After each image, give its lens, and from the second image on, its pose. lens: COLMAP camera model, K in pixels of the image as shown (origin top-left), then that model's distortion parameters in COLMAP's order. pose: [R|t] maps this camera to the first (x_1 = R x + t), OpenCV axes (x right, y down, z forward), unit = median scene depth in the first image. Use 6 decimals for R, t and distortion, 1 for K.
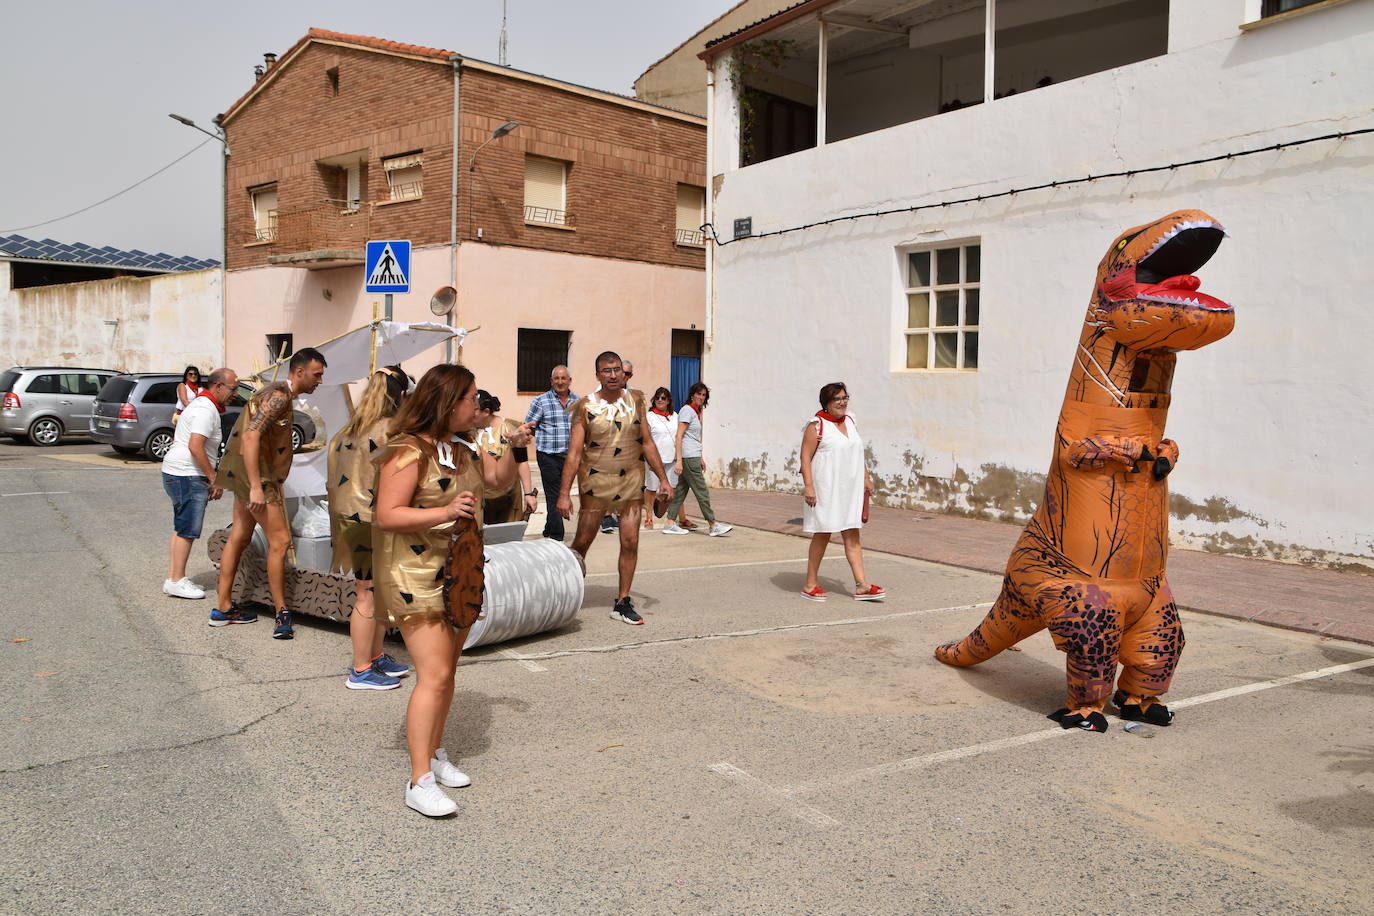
lens RADIAL K [[1123.5, 0, 680.0], [0, 1123.5, 463.8], [0, 0, 1]] dist [-0.170501, 0.165086]
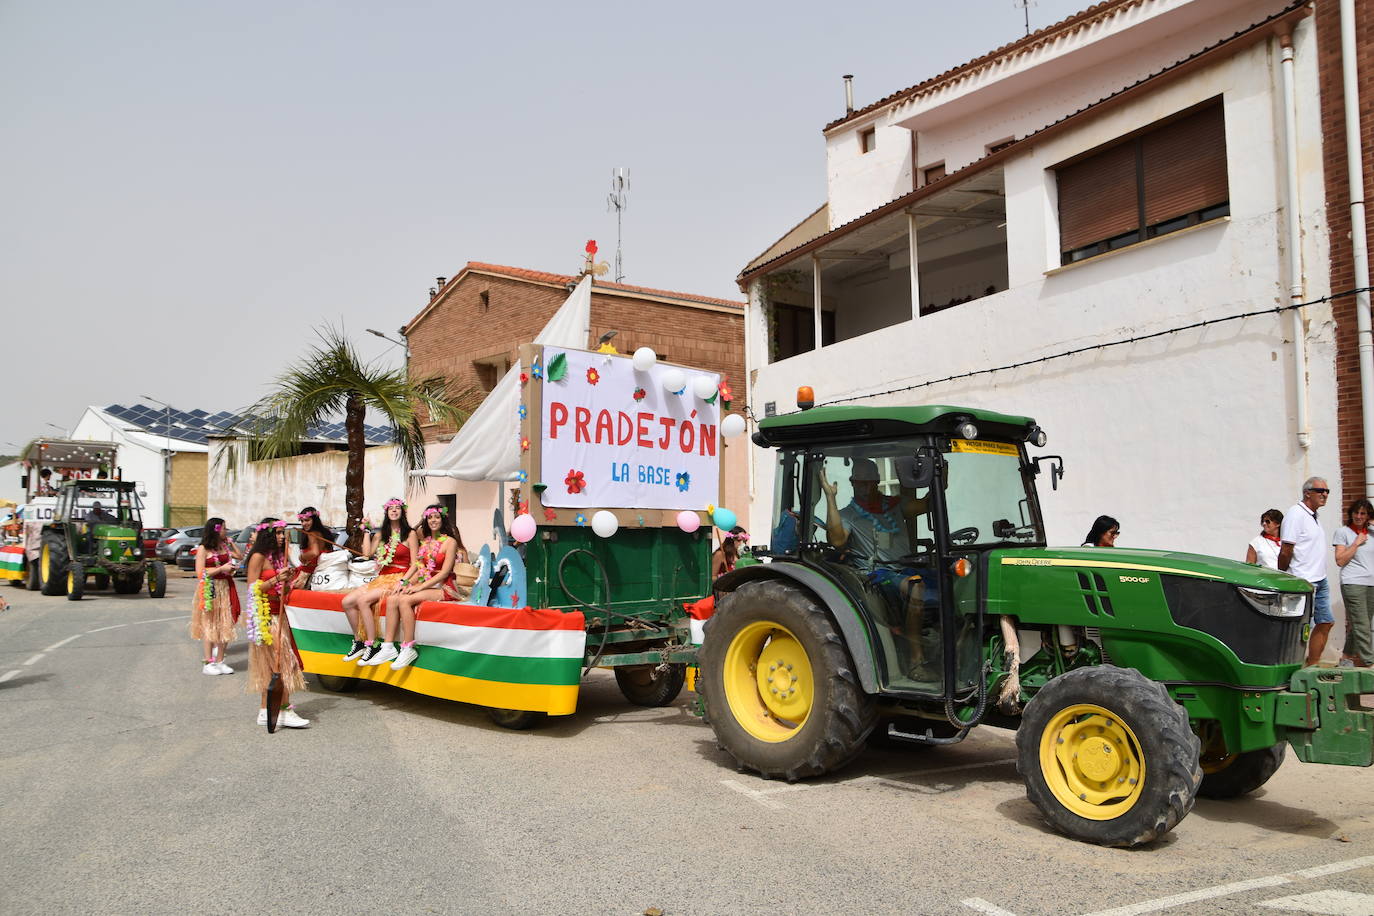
lens RADIAL K [[1123.5, 0, 680.0], [0, 1123.5, 463.8], [0, 0, 1]] dist [-0.170501, 0.165086]
pose [[0.985966, -0.035578, -0.163114, 0.127557], [0.014577, 0.991644, -0.128176, 0.018837], [0.166311, 0.124000, 0.978246, -0.253354]]
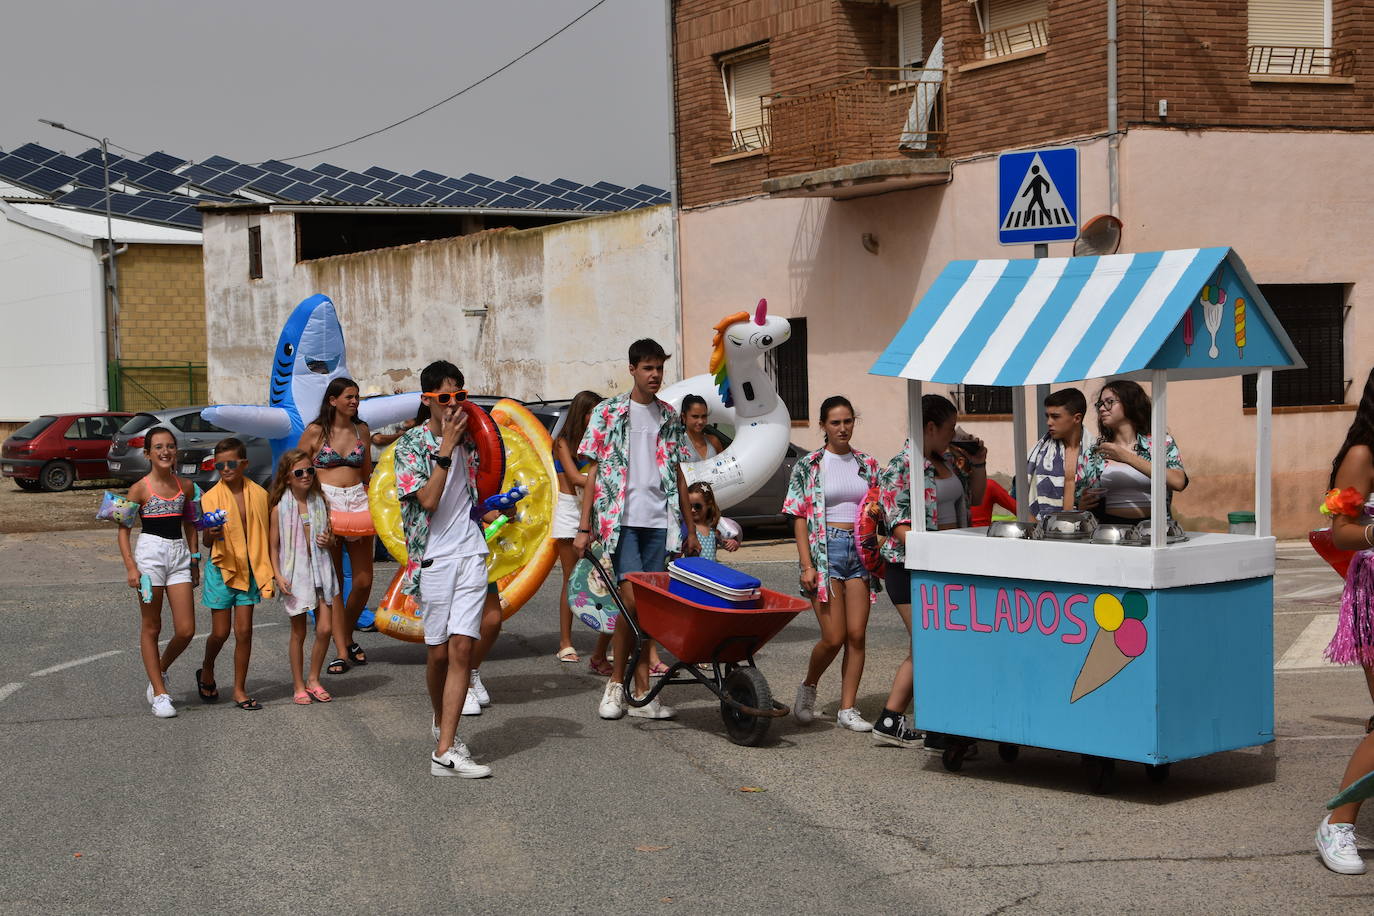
lens RADIAL K [[2309.1, 0, 665.8], [0, 2309.1, 508.8], [0, 0, 1]] dist [0.108391, 0.417496]
pose [[0.937641, -0.027922, -0.346483, -0.021503], [0.020351, 0.999468, -0.025471, 0.005751], [0.347010, 0.016832, 0.937710, -0.114798]]
